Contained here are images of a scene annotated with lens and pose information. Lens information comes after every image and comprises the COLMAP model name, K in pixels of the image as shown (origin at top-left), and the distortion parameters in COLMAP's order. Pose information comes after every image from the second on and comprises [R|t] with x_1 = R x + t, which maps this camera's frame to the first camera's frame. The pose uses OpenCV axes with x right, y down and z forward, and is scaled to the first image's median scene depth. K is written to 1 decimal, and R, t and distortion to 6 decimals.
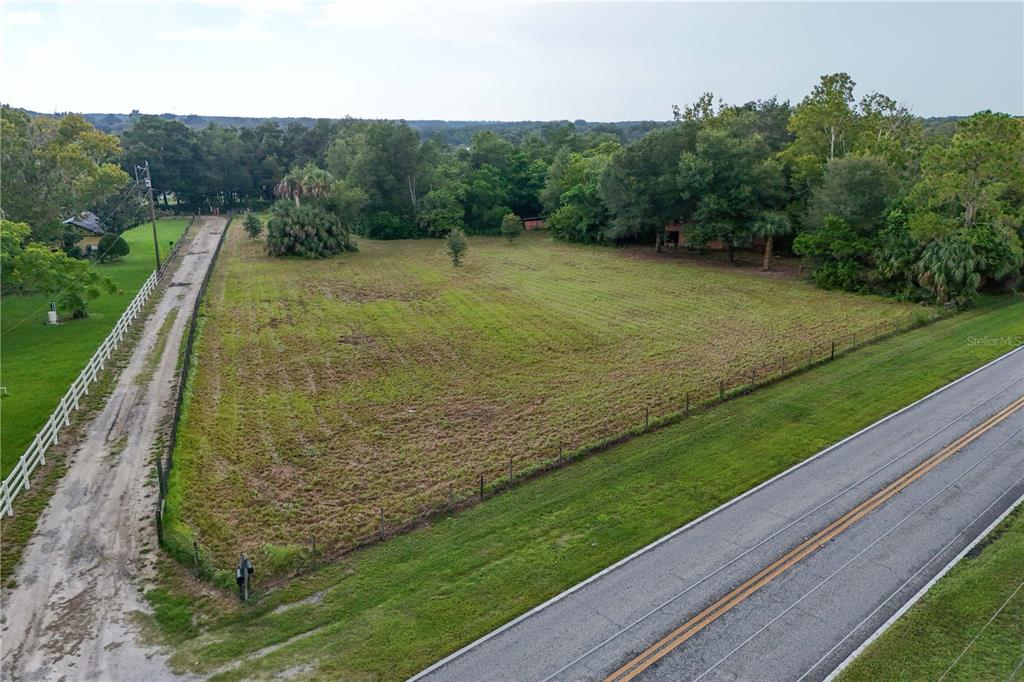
lens RADIAL K [[811.9, 0, 512.0], [0, 811.9, 341.0], [0, 0, 1]] dist [0.129975, -0.205035]
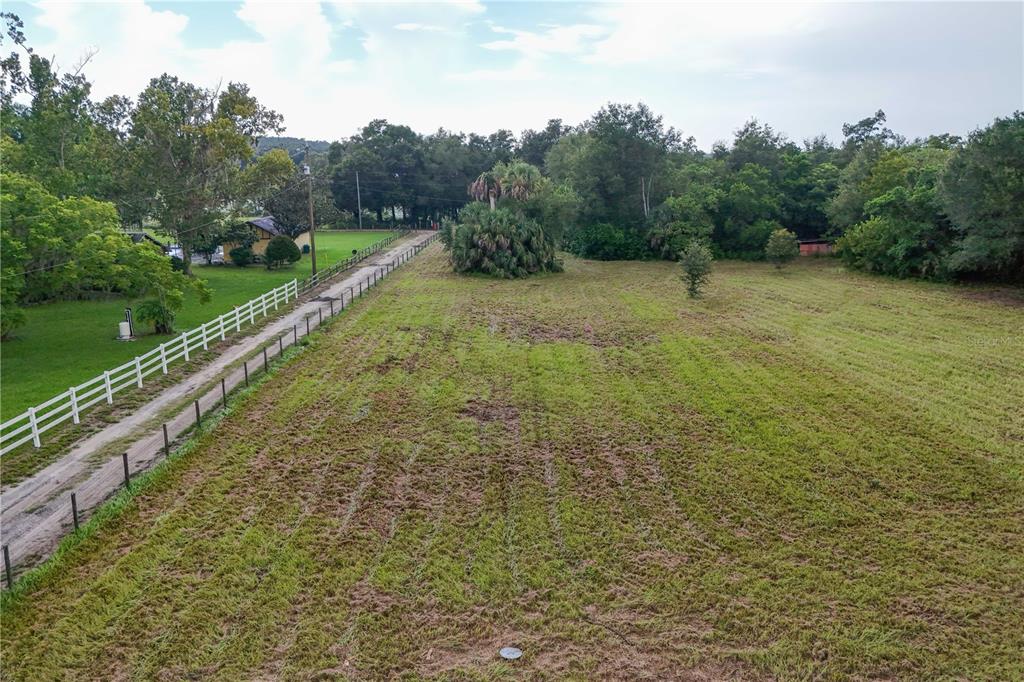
lens RADIAL K [[811.9, 0, 512.0], [0, 811.9, 341.0], [0, 0, 1]] dist [0.129975, -0.205035]
pose [[0.953198, 0.079724, -0.291647, -0.009249], [-0.091962, 0.995355, -0.028472, -0.020492], [0.288023, 0.053960, 0.956102, 0.271441]]
